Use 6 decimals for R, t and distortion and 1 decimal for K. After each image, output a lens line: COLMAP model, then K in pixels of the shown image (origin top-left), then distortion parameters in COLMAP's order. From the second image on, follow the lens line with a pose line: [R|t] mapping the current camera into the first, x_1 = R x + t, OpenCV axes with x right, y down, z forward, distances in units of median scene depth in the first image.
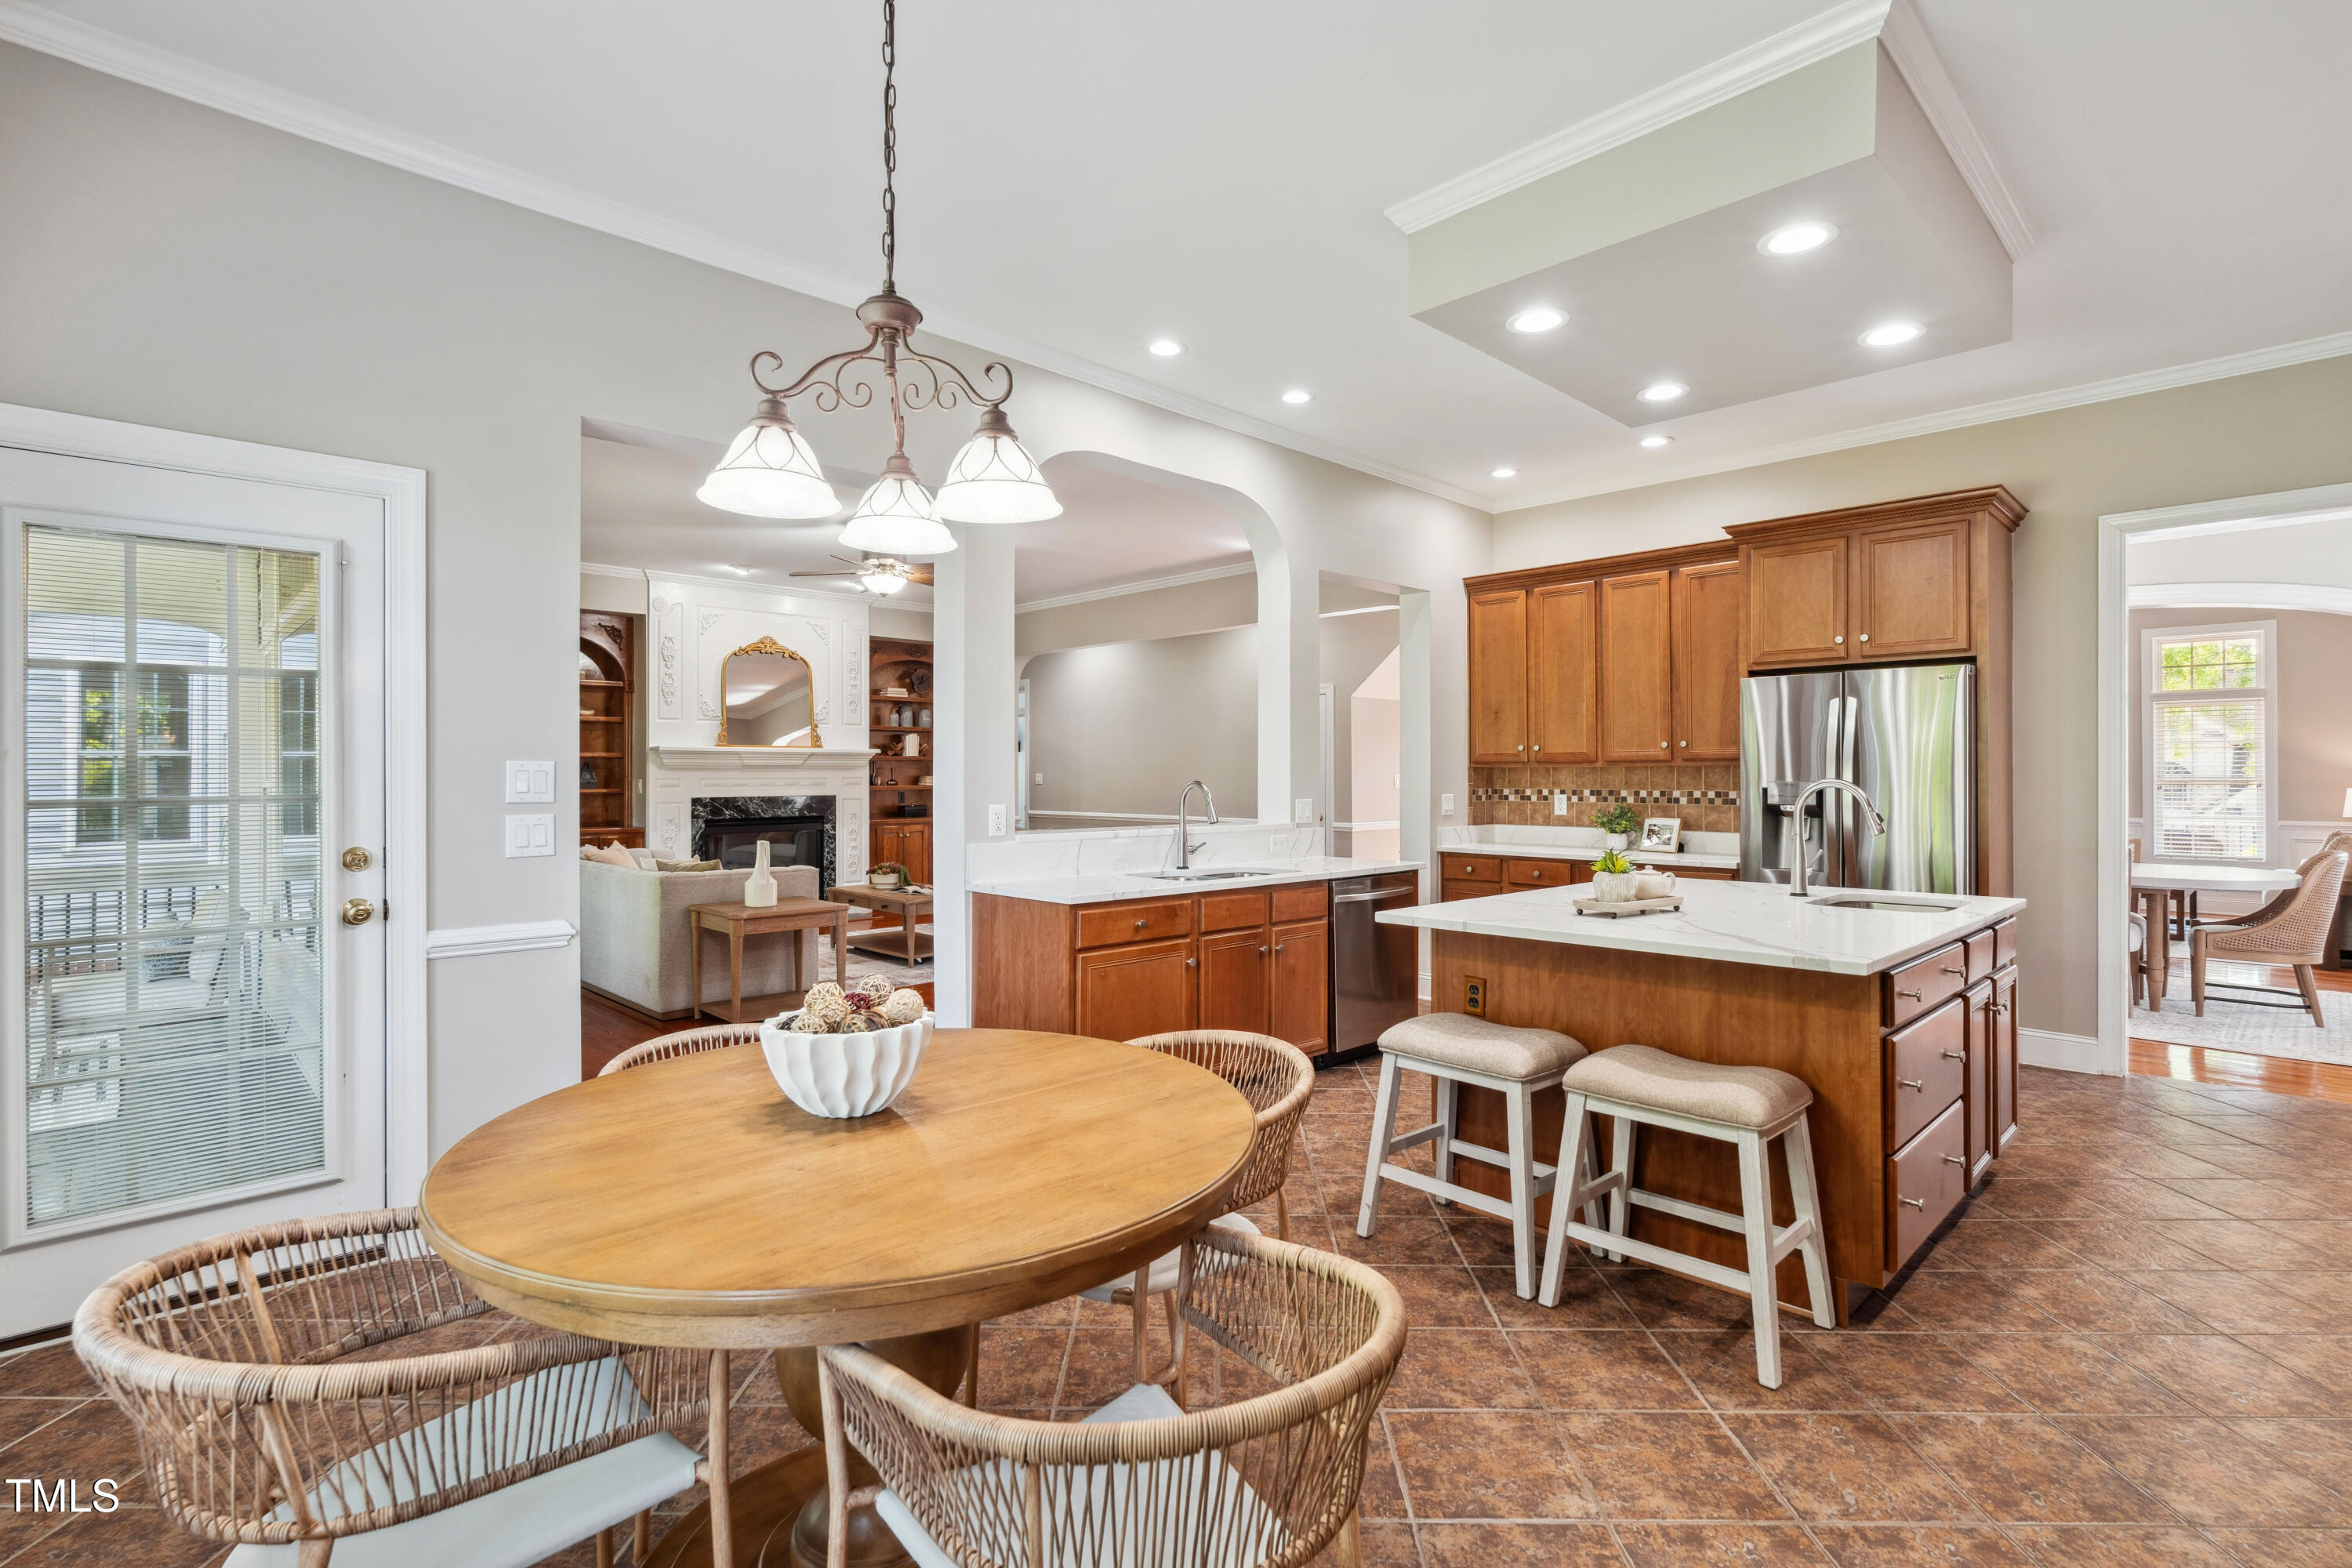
lens RADIAL K [[1102.1, 0, 1179.2], [0, 1102.1, 771.0], [0, 0, 1]] dist [-0.002070, 0.000447]
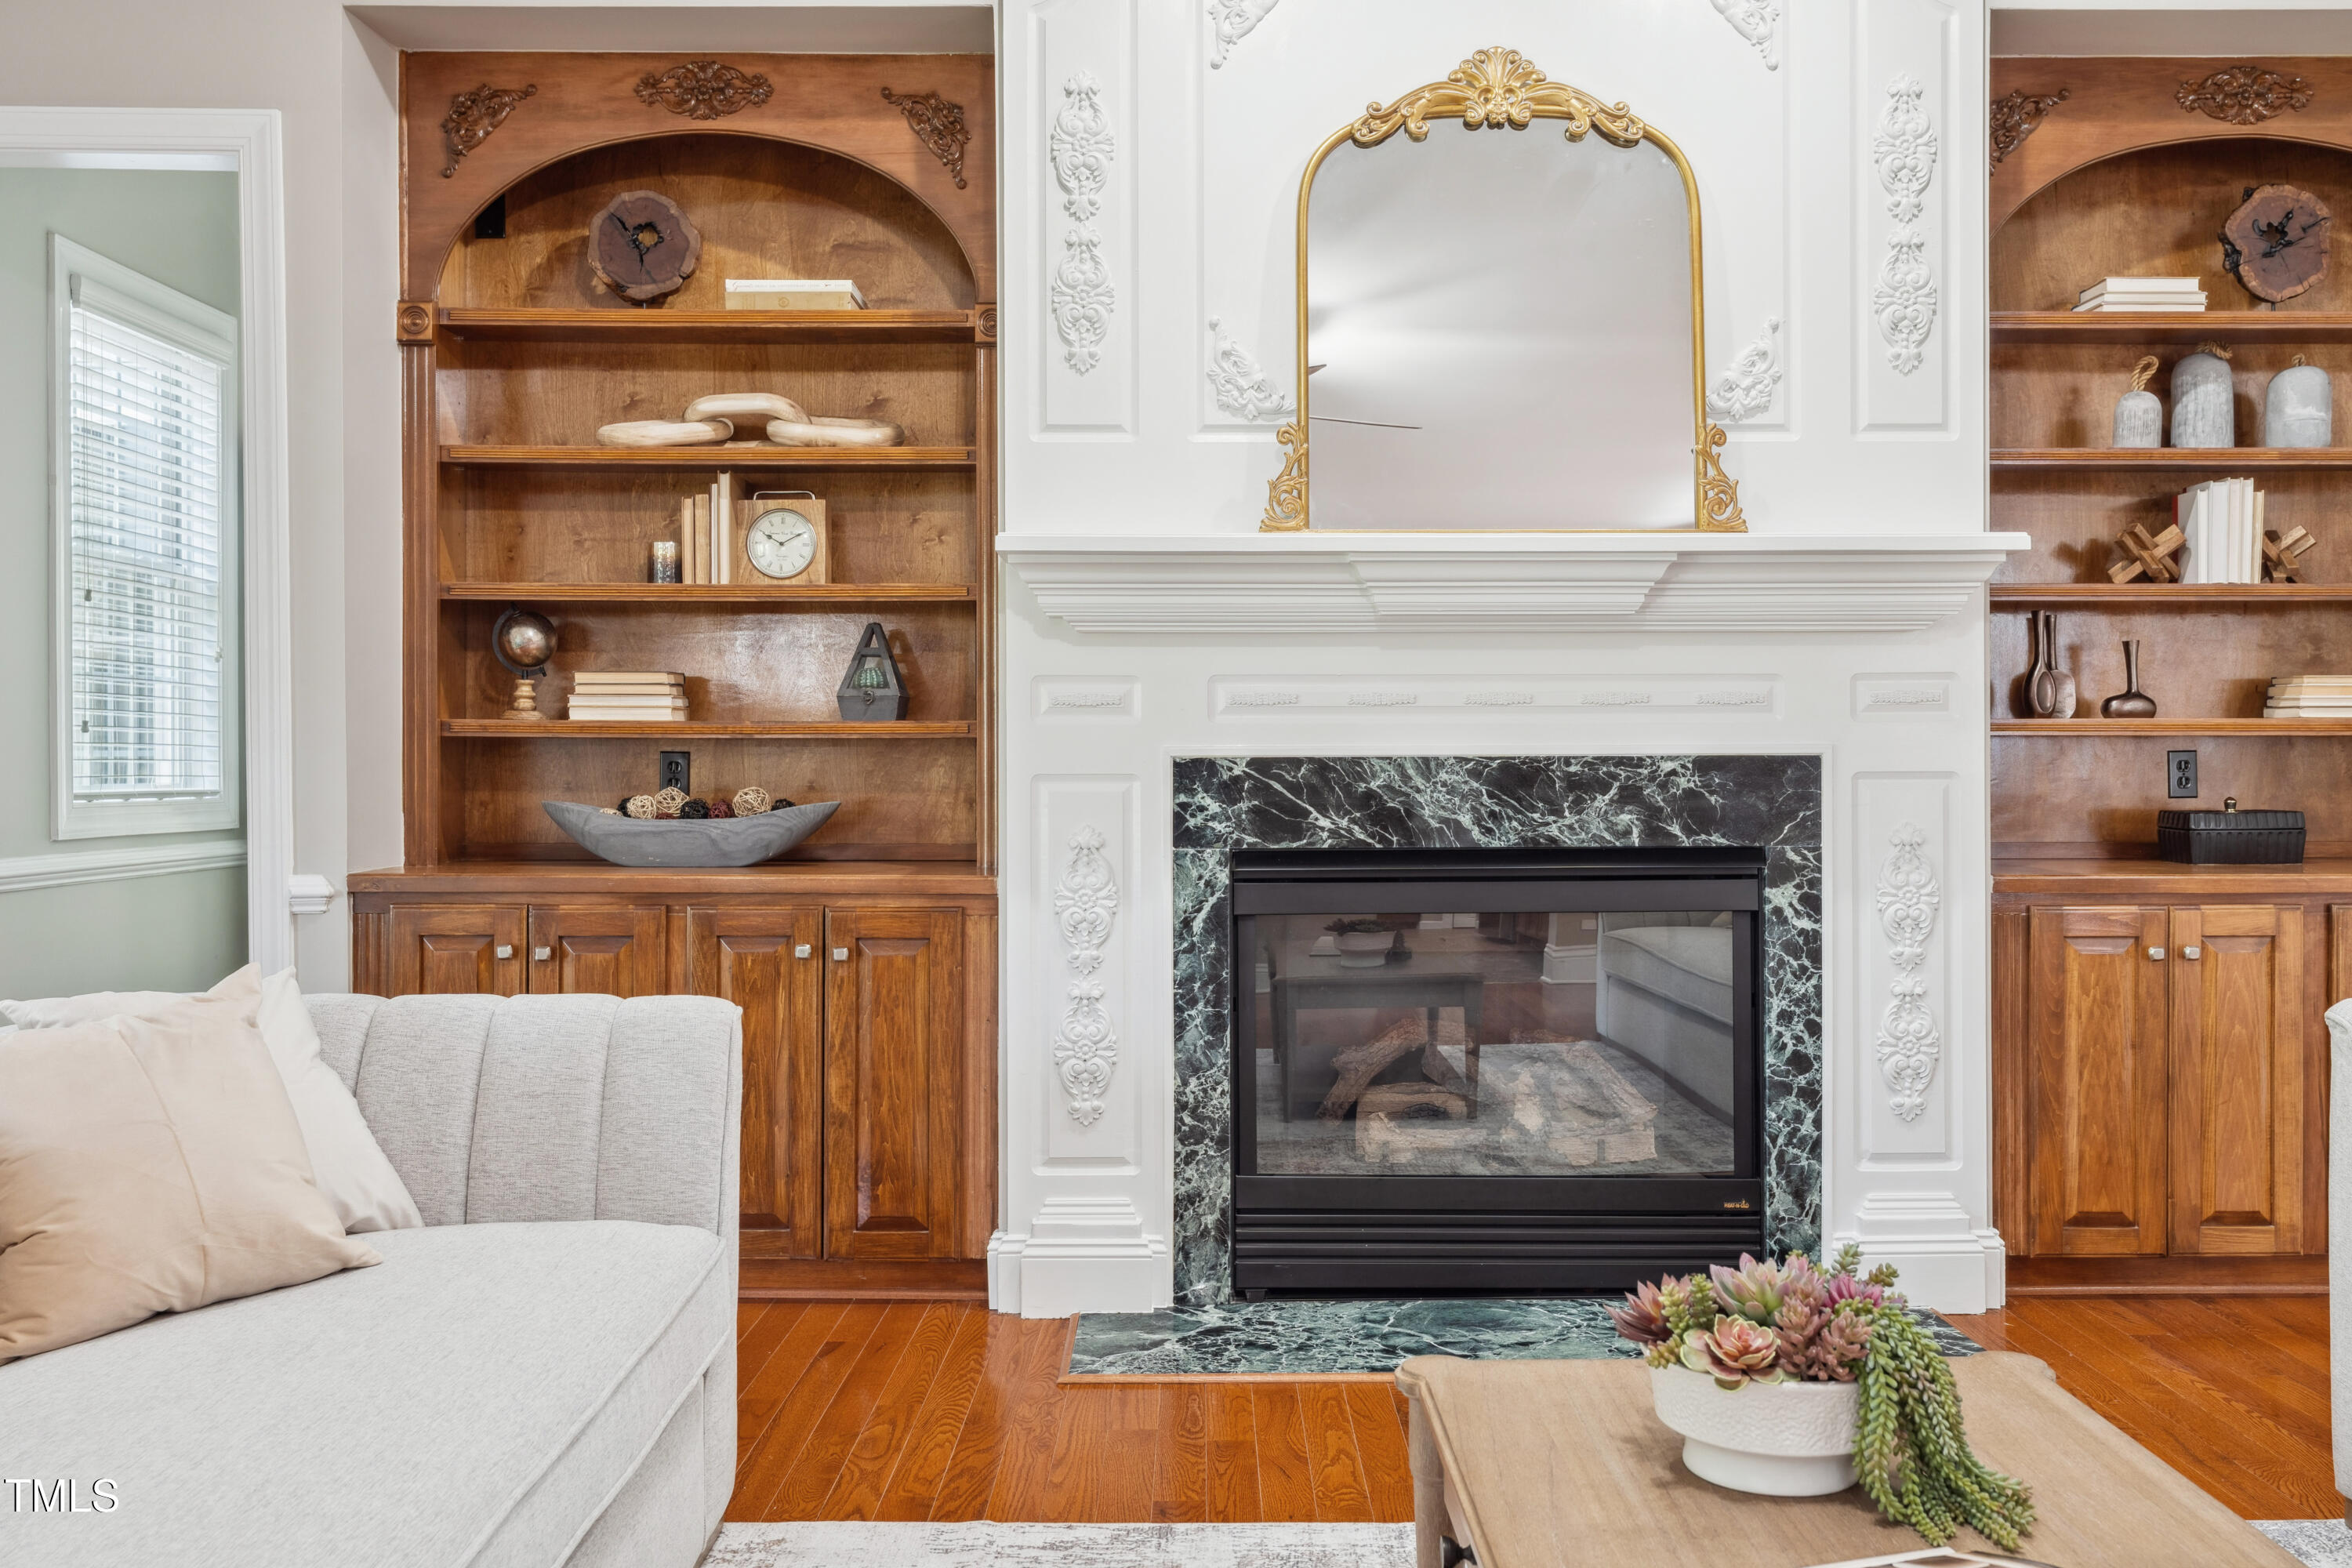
lens RADIAL K [[2036.9, 0, 1218.4], [0, 2036.9, 751.0], [0, 0, 1]] dist [0.004377, 0.007206]
pose [[0.727226, -0.000290, -0.686399, -0.119592], [0.003119, 0.999991, 0.002882, 0.019403], [0.686392, -0.004236, 0.727220, 0.614659]]
